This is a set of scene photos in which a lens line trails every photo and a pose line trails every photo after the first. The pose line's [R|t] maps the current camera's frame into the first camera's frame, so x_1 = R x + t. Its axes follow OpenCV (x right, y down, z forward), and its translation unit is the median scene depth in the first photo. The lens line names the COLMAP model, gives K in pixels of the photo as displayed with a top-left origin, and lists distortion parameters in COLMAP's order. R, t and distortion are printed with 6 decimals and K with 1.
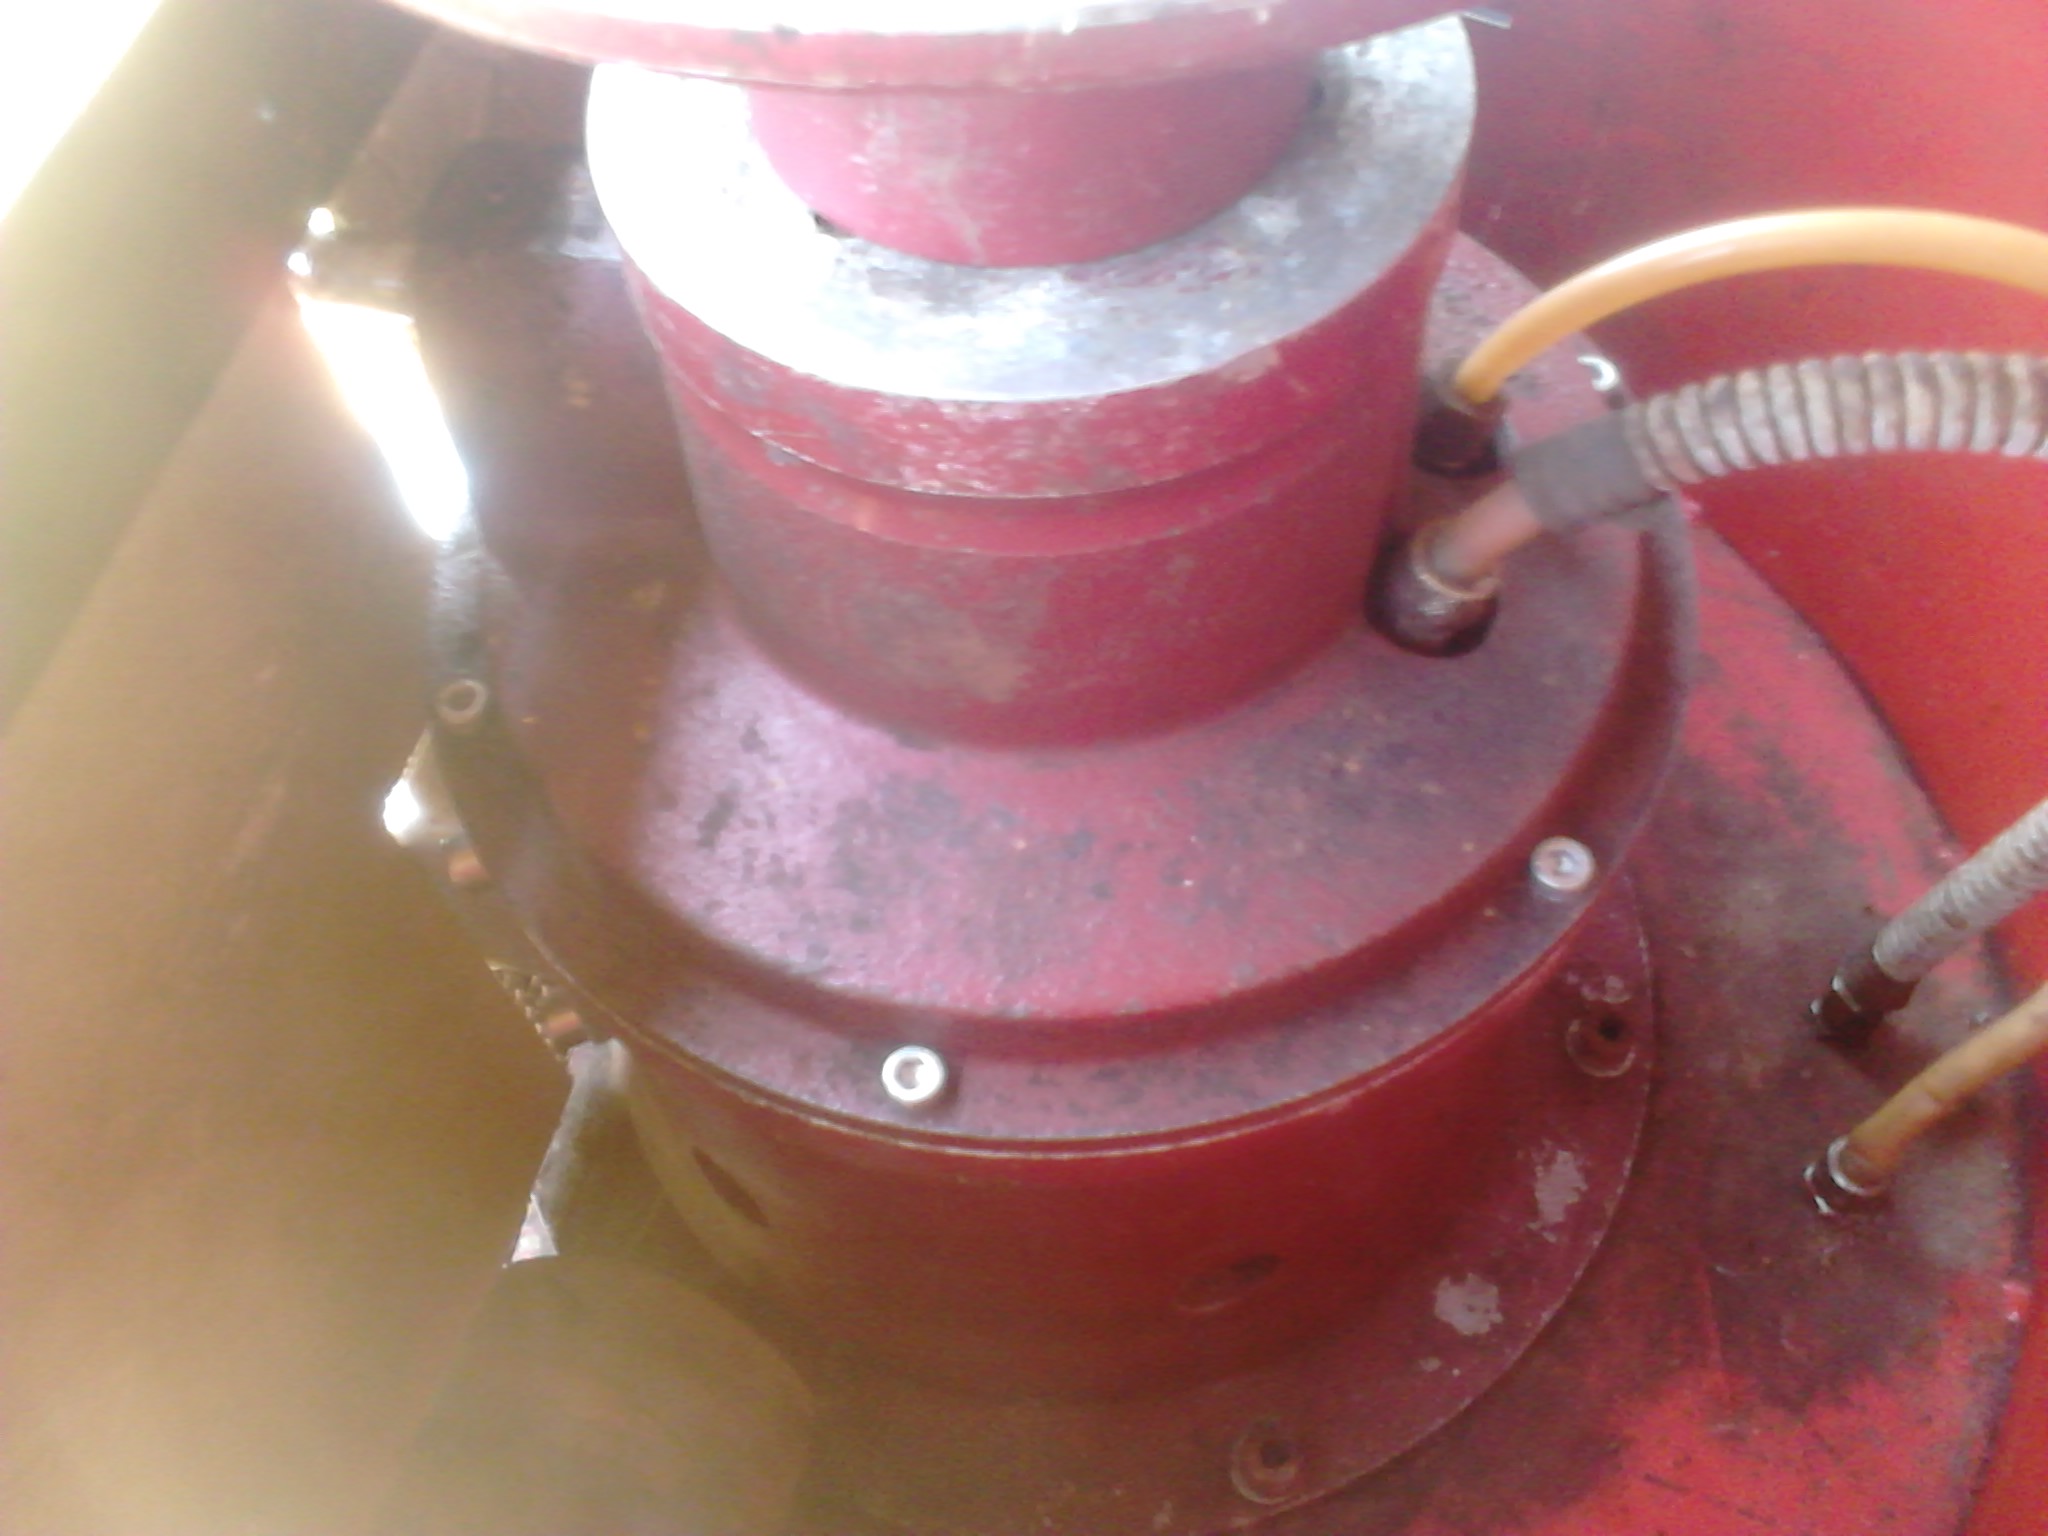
lens RADIAL K [[1935.3, 0, 1024.0], [0, 1935.3, 768.0], [0, 0, 1]] dist [0.111404, -0.410788]
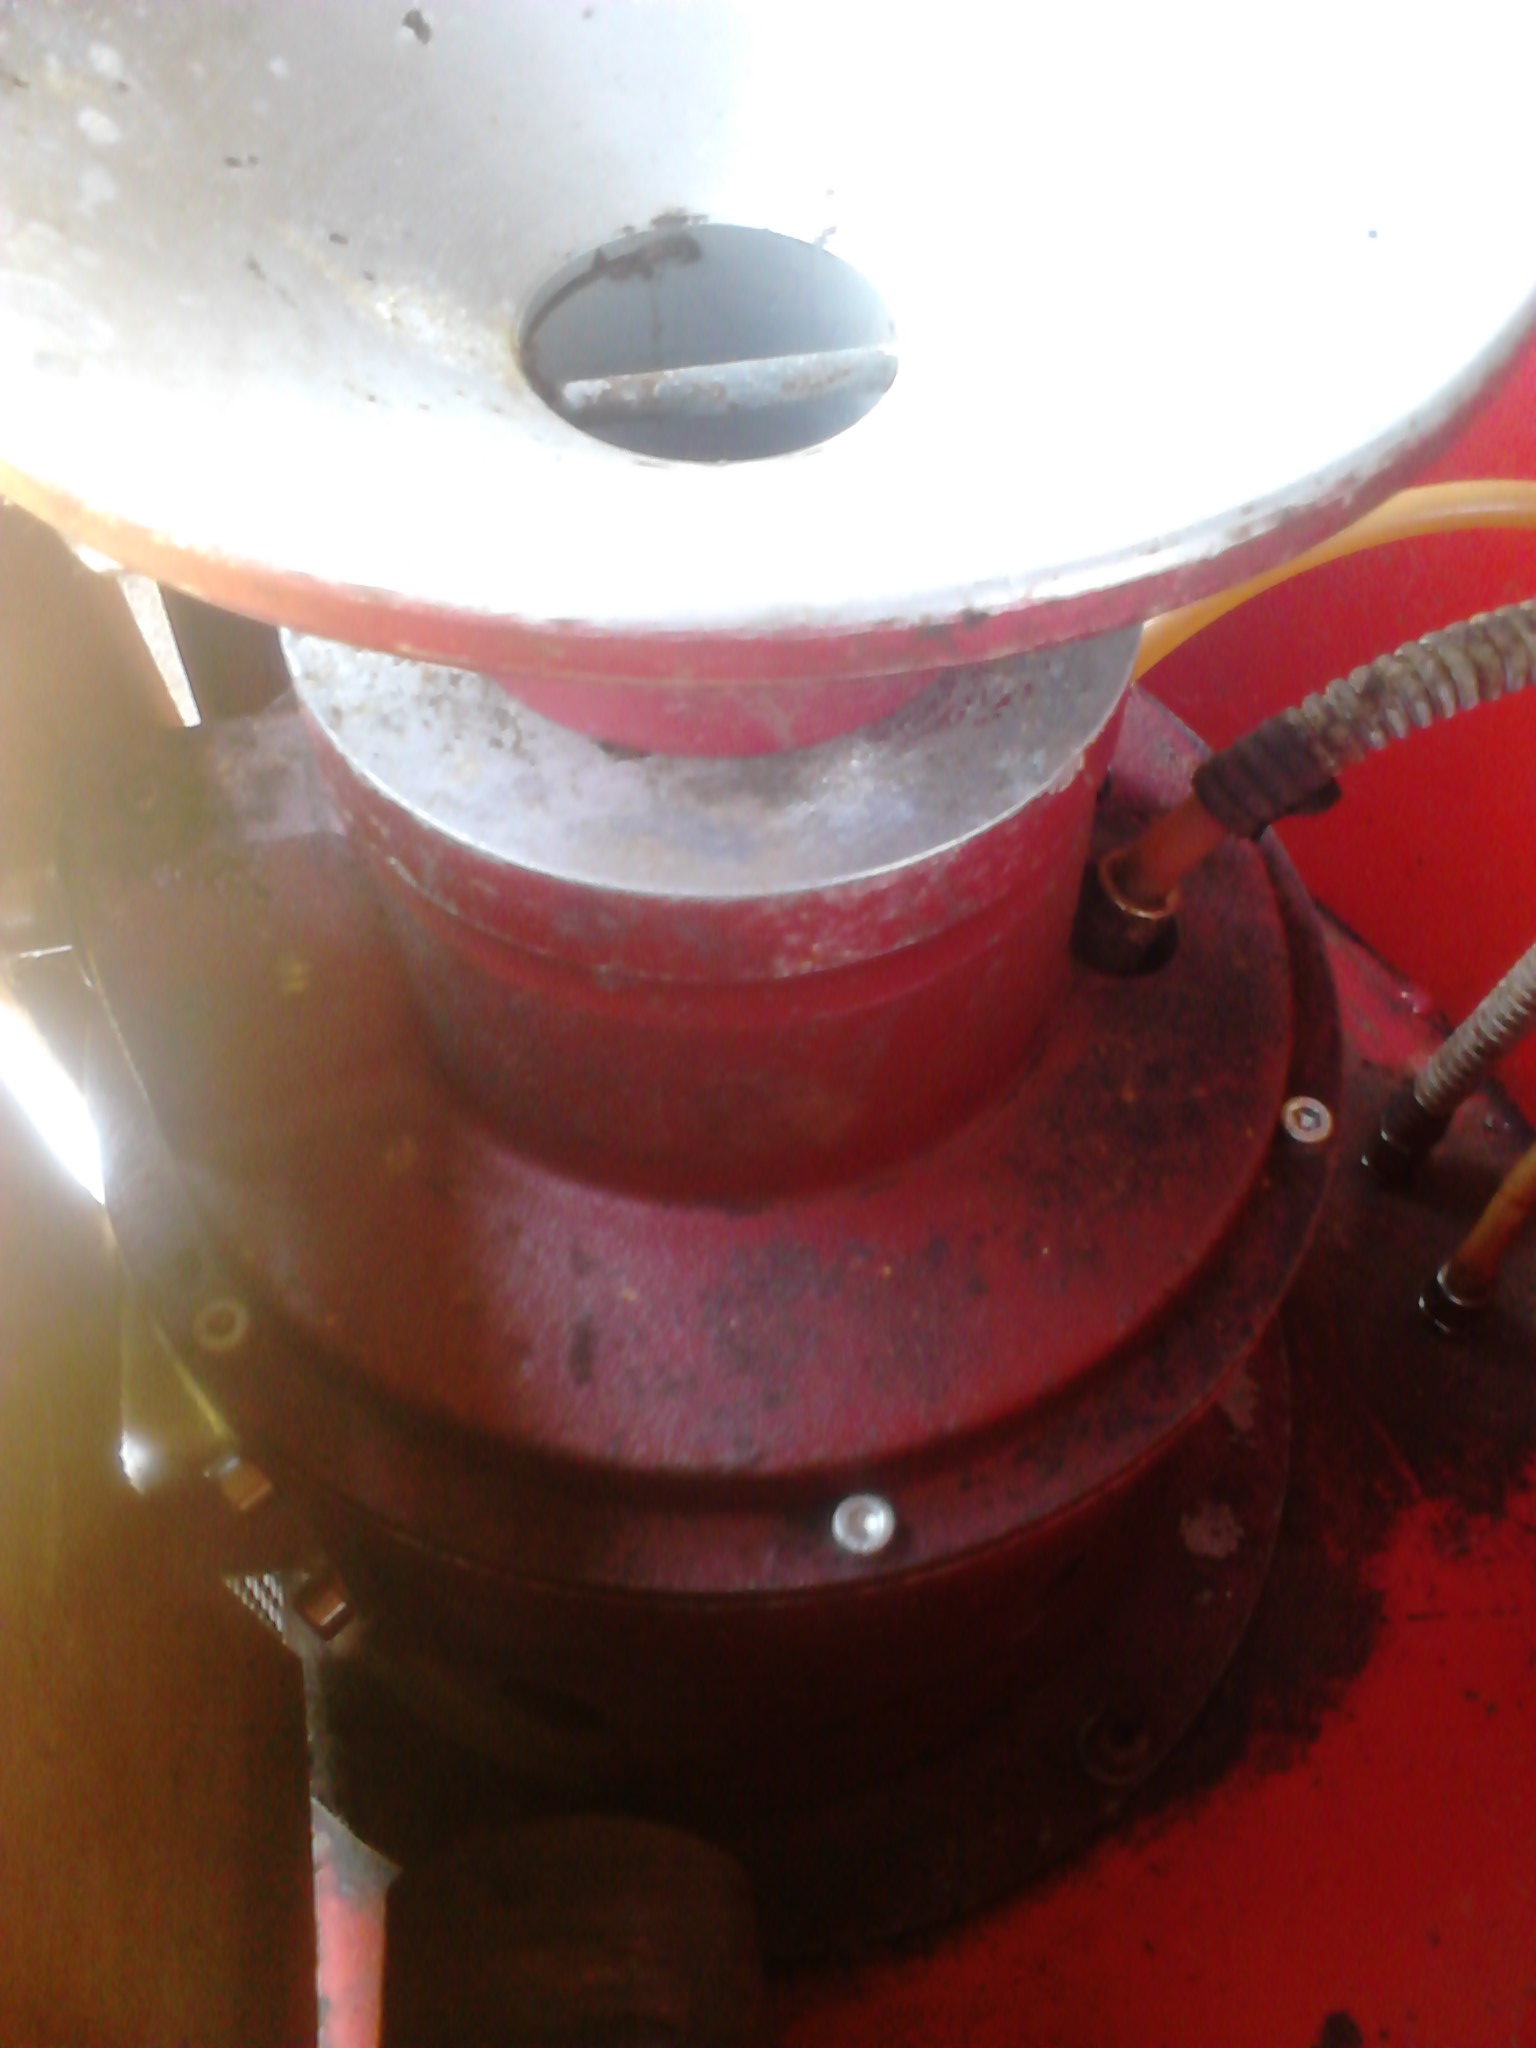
lens RADIAL K [[1994.0, 0, 768.0], [0, 1994.0, 1024.0], [0, 0, 1]] dist [-0.008163, -0.008648]
pose [[0.903670, -0.302633, 0.302975, -0.338003], [0.310024, 0.950409, 0.024640, -0.129530], [-0.295407, 0.071663, 0.952680, 0.013073]]
